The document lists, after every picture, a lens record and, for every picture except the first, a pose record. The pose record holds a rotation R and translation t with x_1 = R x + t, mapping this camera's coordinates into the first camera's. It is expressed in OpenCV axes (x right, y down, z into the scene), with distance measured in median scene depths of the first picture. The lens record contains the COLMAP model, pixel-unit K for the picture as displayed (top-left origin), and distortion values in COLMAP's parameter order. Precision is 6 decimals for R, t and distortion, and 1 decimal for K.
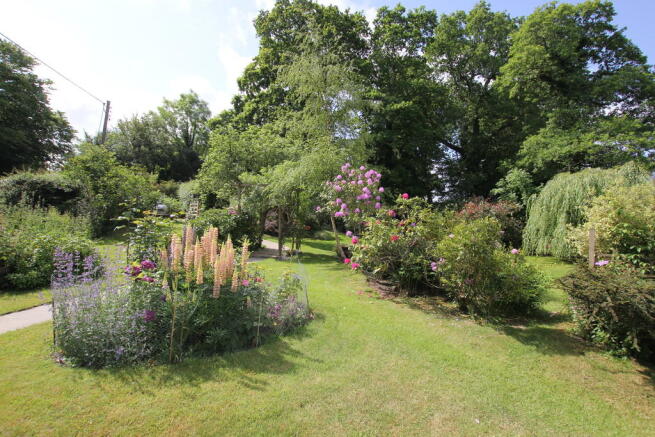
lens RADIAL K [[303.2, 0, 327.5], [0, 303.2, 218.5], [0, 0, 1]] dist [-0.025348, 0.001412]
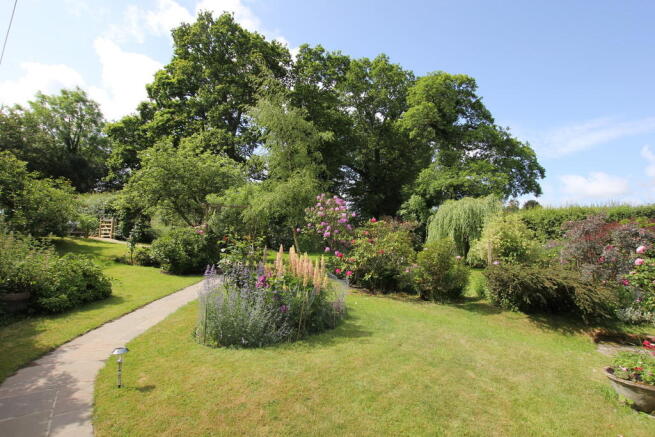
lens RADIAL K [[303.2, 0, 327.5], [0, 303.2, 218.5], [0, 0, 1]] dist [-0.025348, 0.001412]
pose [[0.944038, 0.008327, 0.329731, -0.103525], [0.007554, 0.998873, -0.046851, -0.005418], [-0.329750, 0.046720, 0.942912, -0.056611]]
